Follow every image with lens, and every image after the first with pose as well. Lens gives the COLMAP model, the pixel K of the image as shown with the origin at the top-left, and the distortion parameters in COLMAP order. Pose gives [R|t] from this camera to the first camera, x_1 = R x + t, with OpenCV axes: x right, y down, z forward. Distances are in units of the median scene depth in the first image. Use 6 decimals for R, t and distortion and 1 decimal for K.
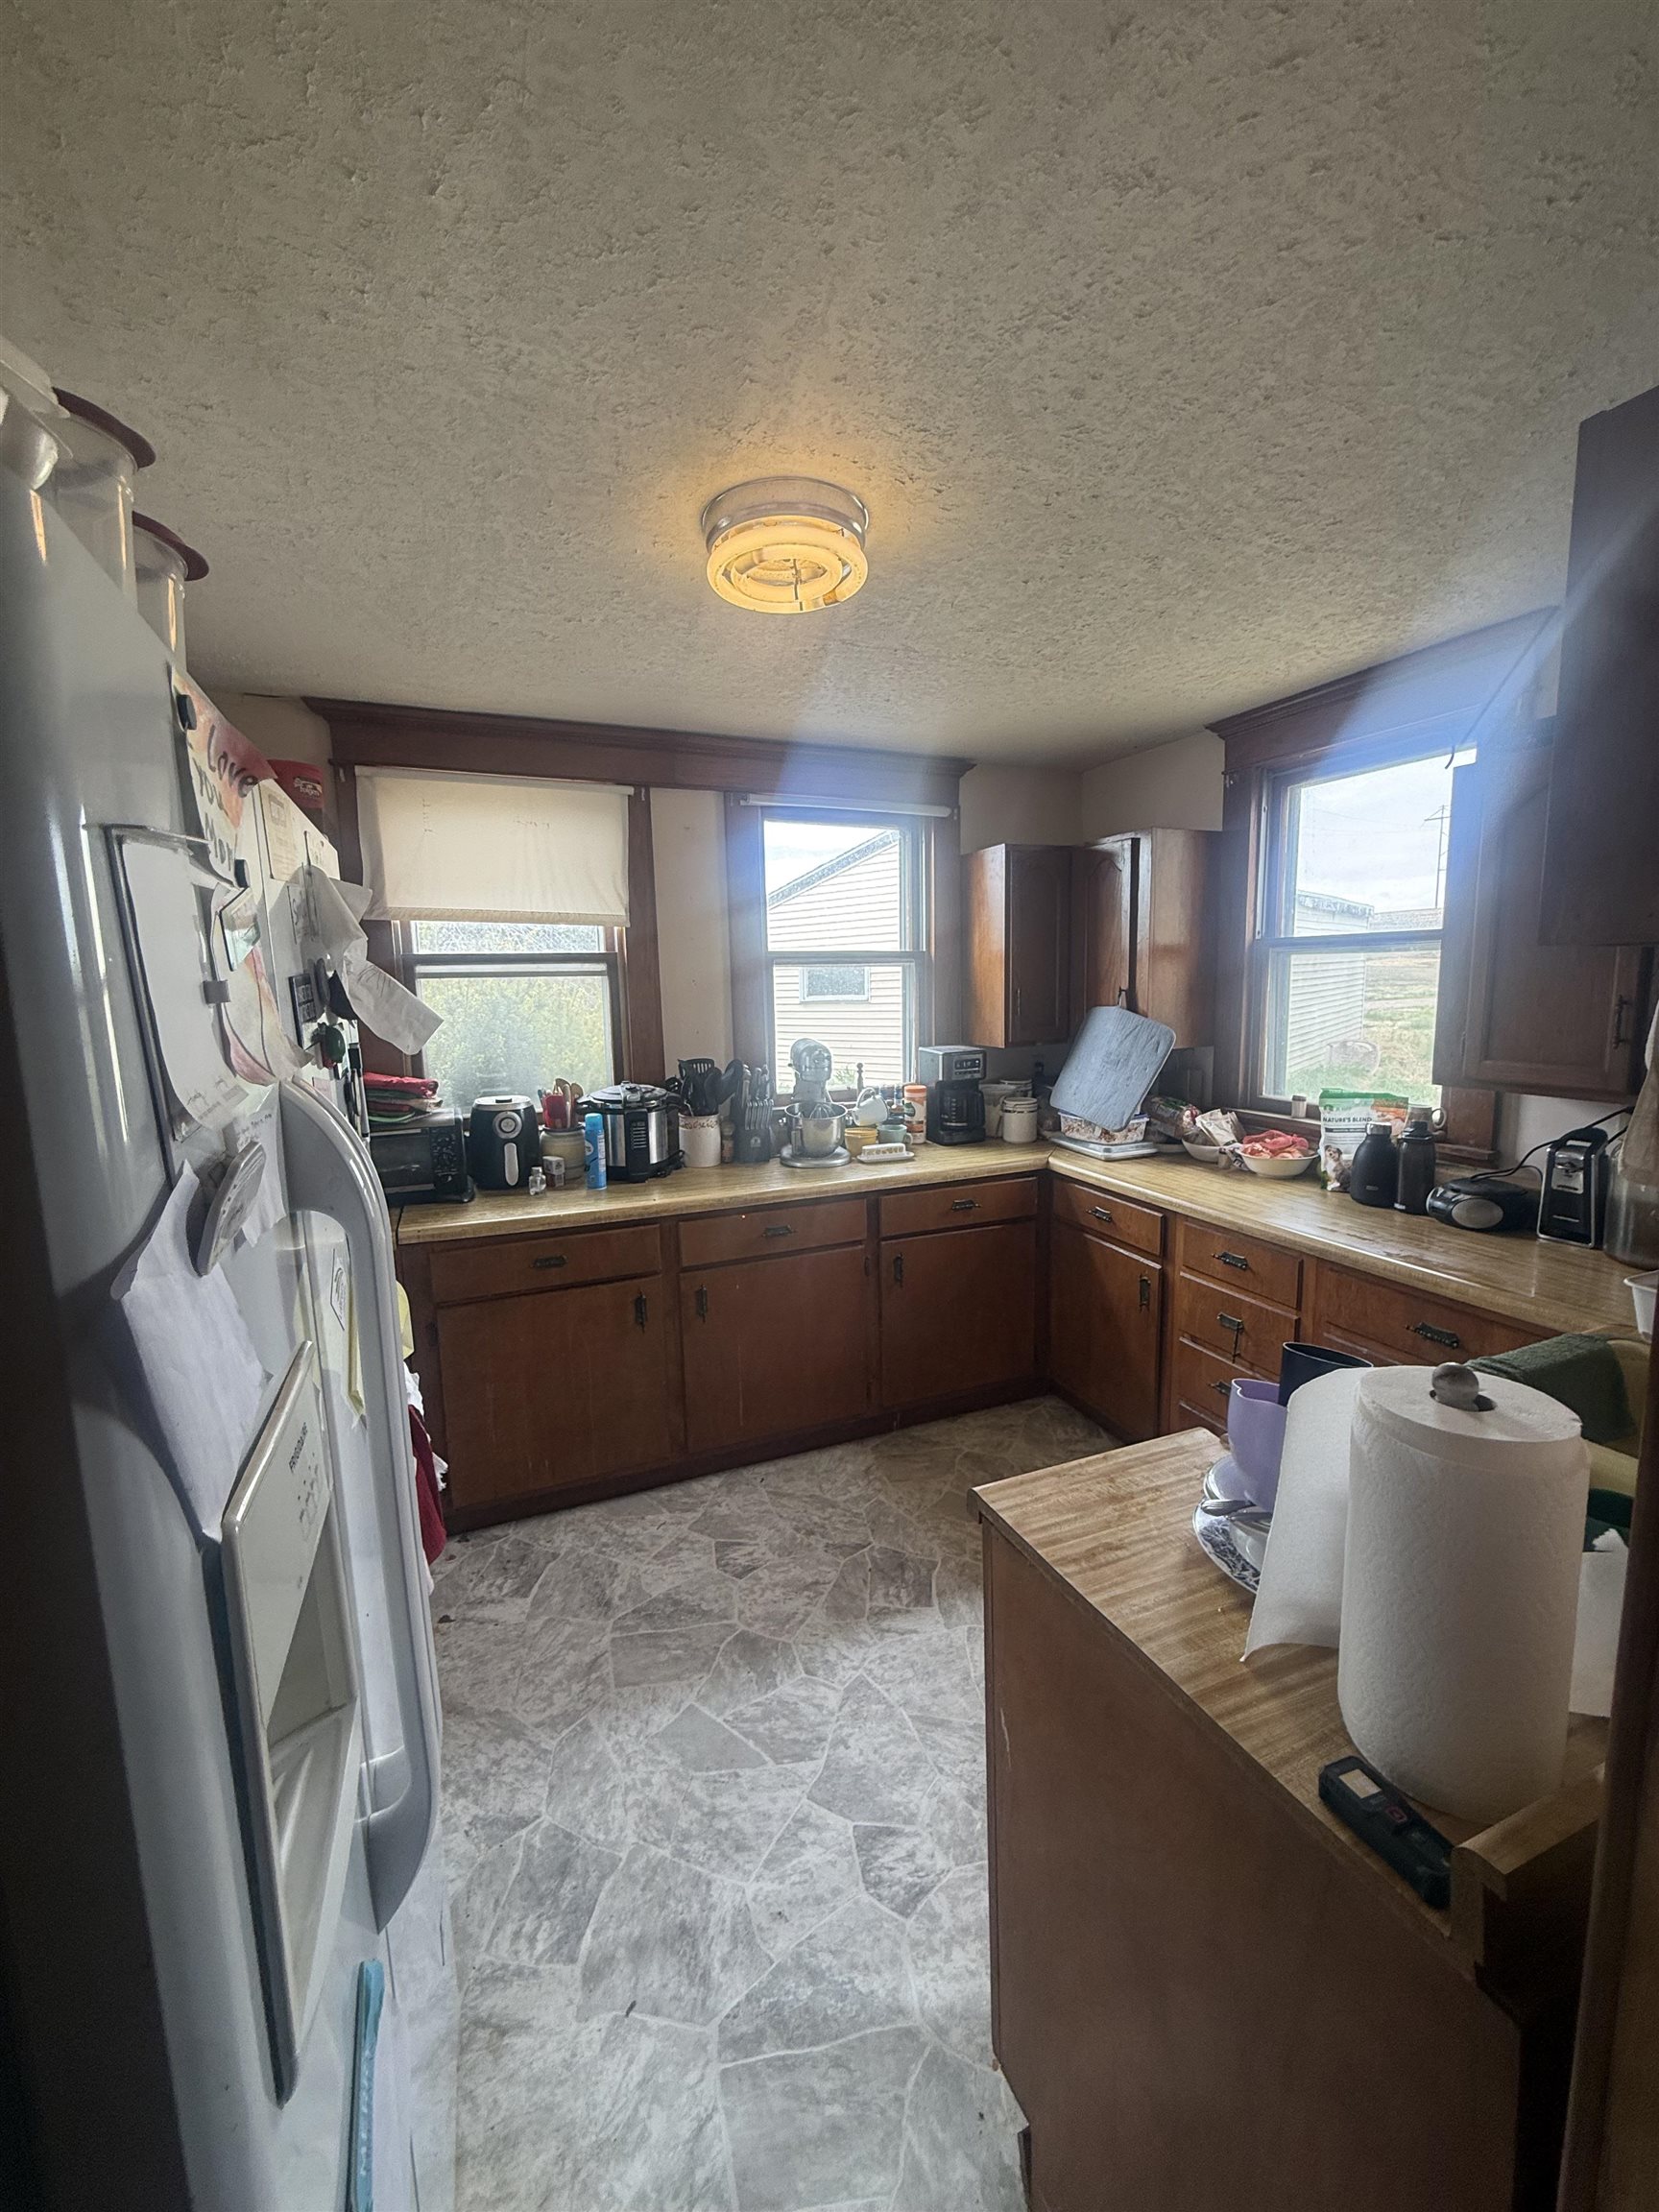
lens RADIAL K [[884.7, 0, 824.4], [0, 884.7, 1095.3], [0, 0, 1]] dist [-0.002320, -0.000021]
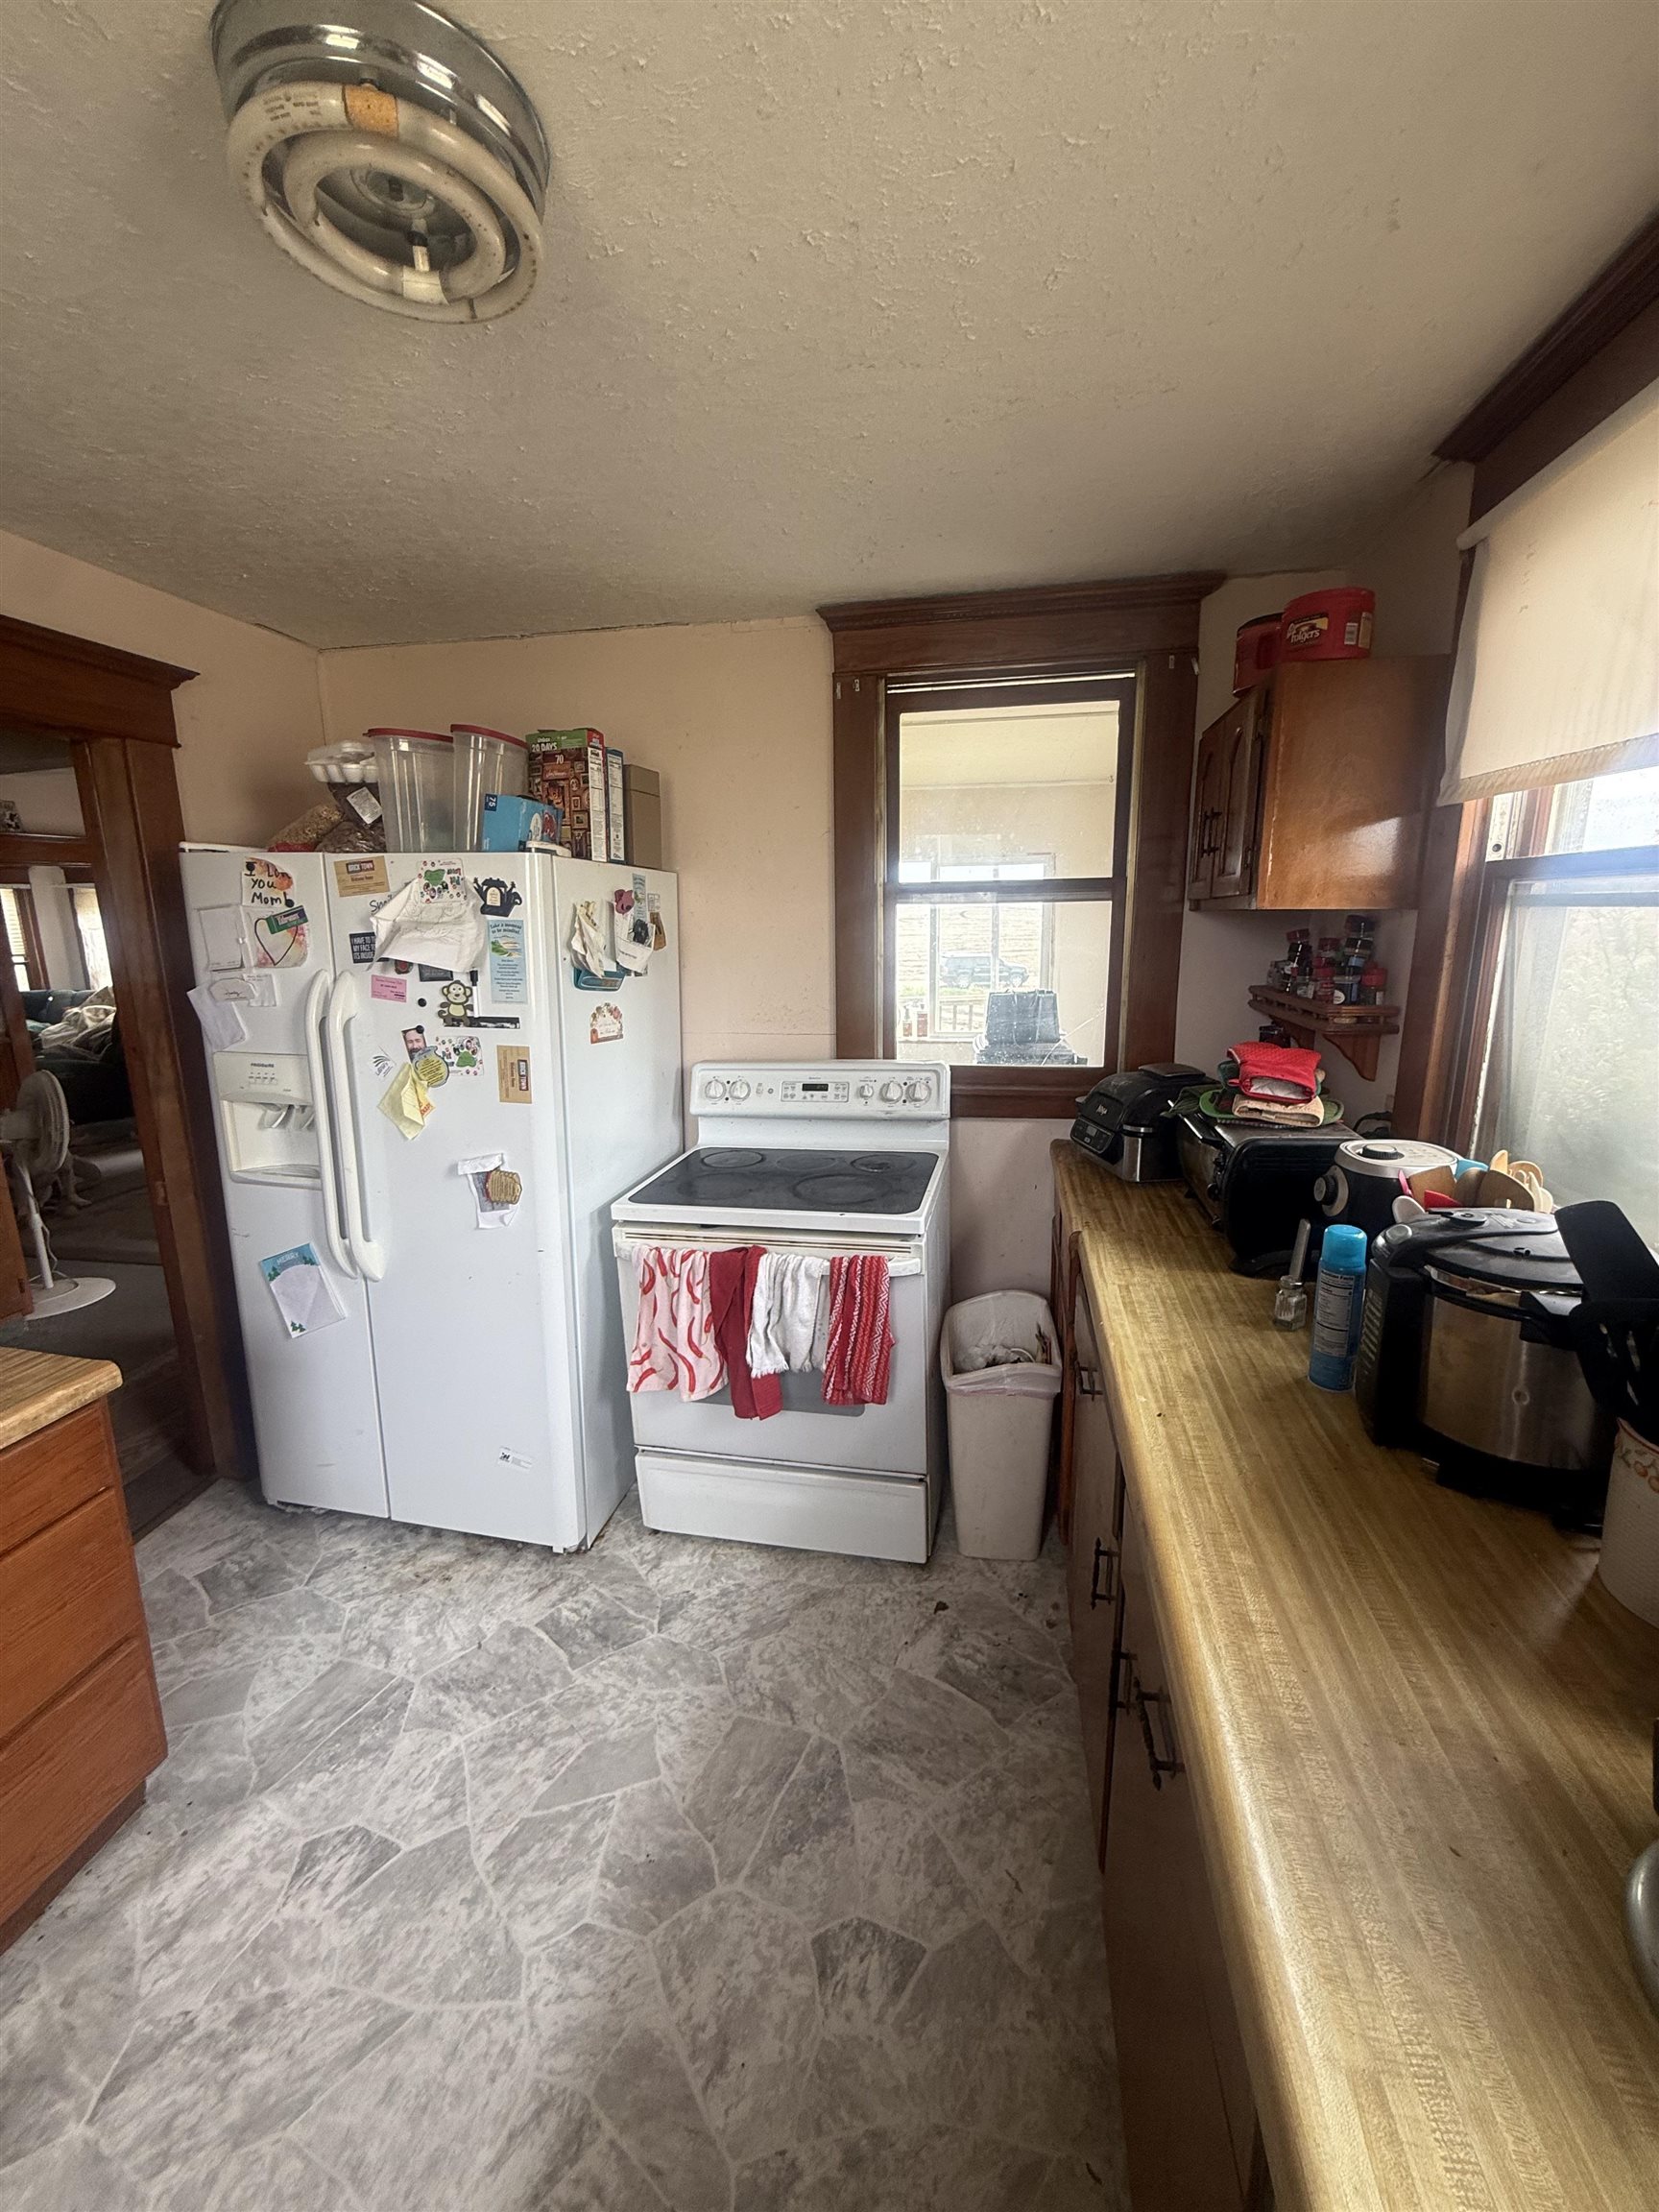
lens RADIAL K [[884.7, 0, 824.4], [0, 884.7, 1095.3], [0, 0, 1]] dist [-0.002320, -0.000021]
pose [[-0.557157, 0.195958, -0.806955, 0.335001], [-0.077189, 0.955330, 0.285284, -0.209917], [0.826812, 0.221236, -0.517143, 1.473191]]
